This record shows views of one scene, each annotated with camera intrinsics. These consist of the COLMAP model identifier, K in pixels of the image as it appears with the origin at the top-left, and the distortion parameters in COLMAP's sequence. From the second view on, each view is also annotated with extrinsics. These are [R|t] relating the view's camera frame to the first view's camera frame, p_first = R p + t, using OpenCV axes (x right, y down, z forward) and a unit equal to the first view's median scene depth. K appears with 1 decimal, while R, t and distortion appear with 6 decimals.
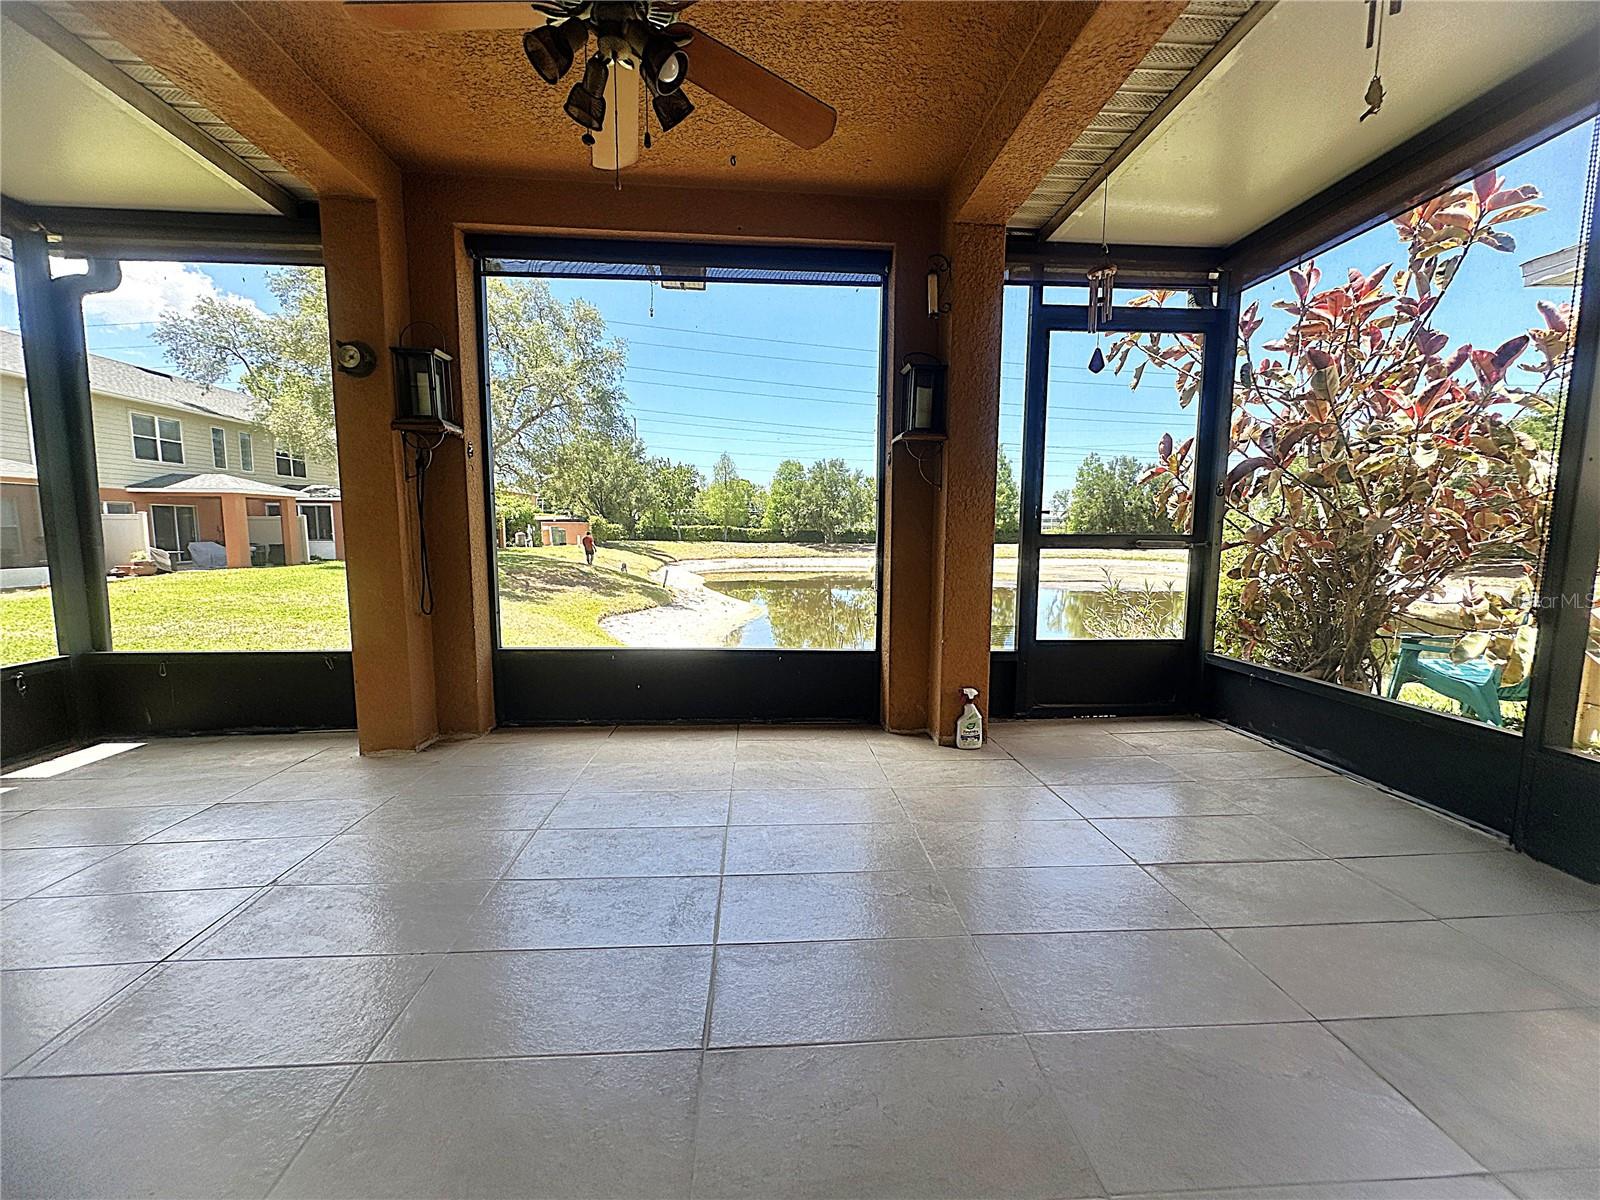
lens RADIAL K [[639.7, 0, 800.0], [0, 639.7, 600.0], [0, 0, 1]] dist [0.001797, 0.000111]
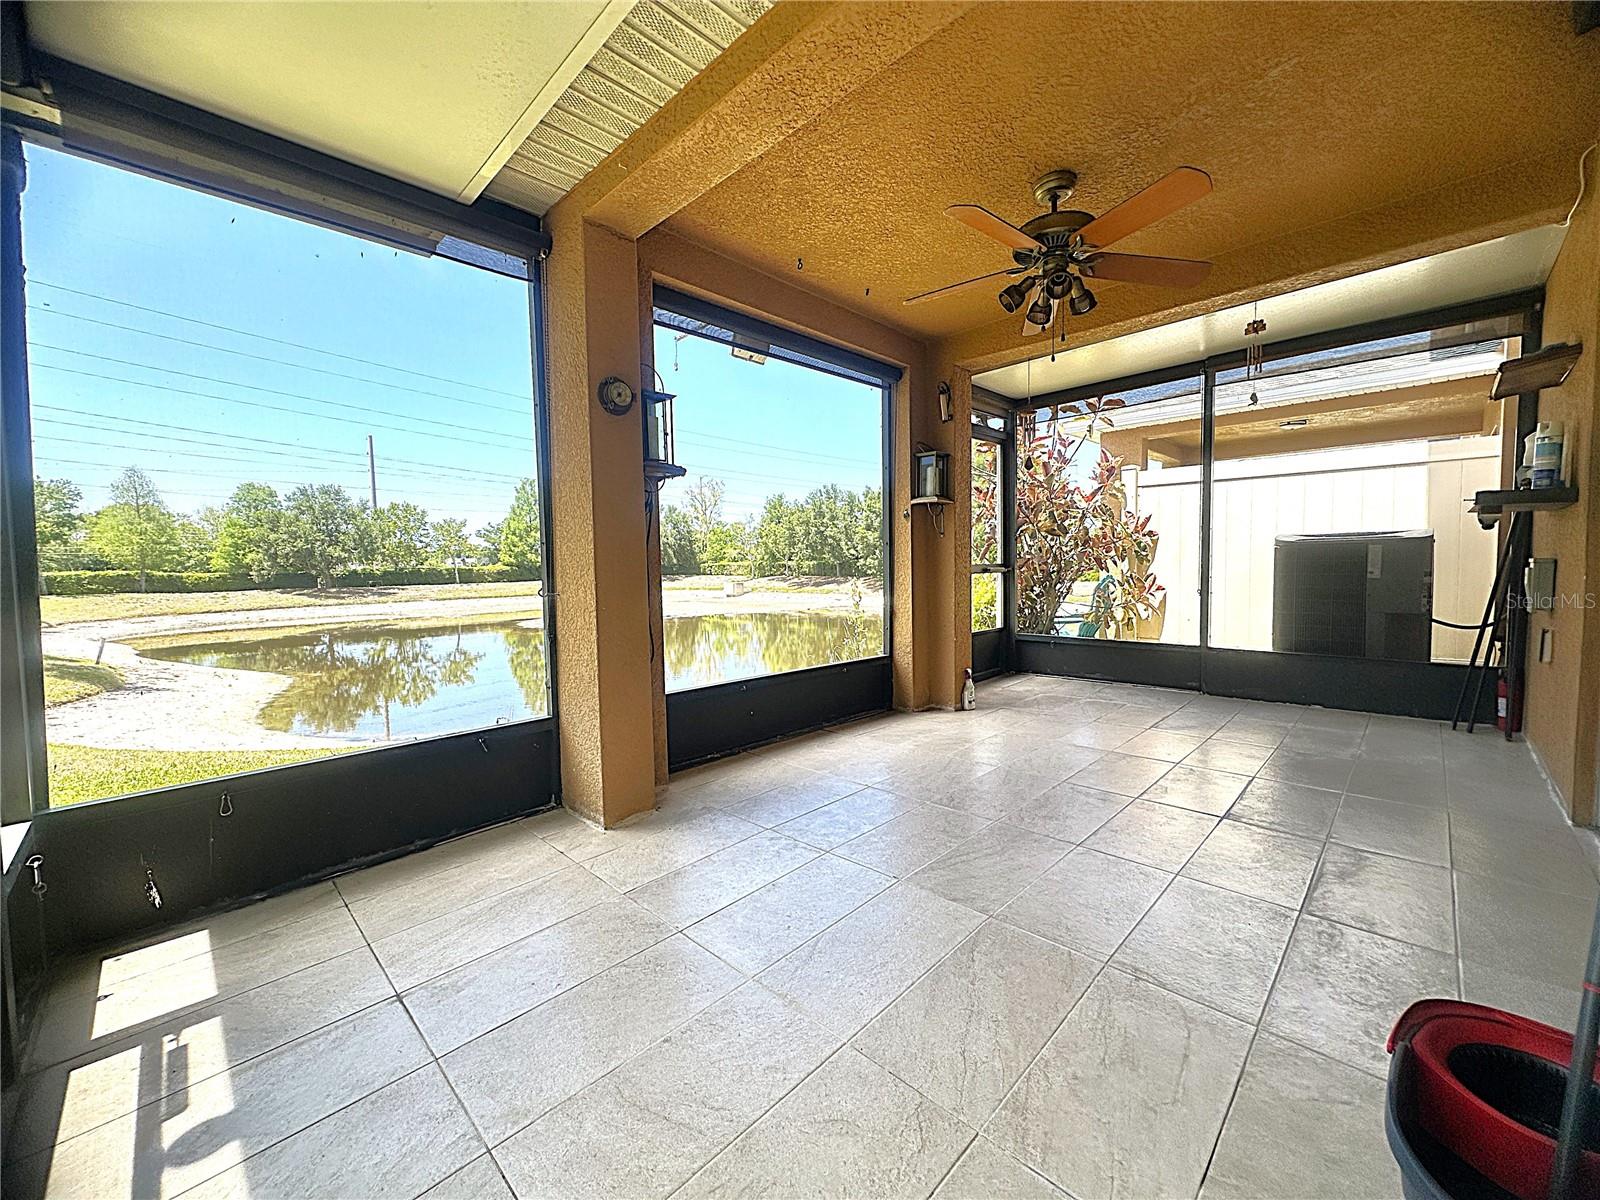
lens RADIAL K [[640.6, 0, 800.0], [0, 640.6, 600.0], [0, 0, 1]] dist [-0.001482, -0.000114]
pose [[0.748311, -0.060111, 0.660619, -0.880224], [0.096472, 0.995160, -0.018726, -0.027122], [-0.656295, 0.077744, 0.750488, 0.109257]]
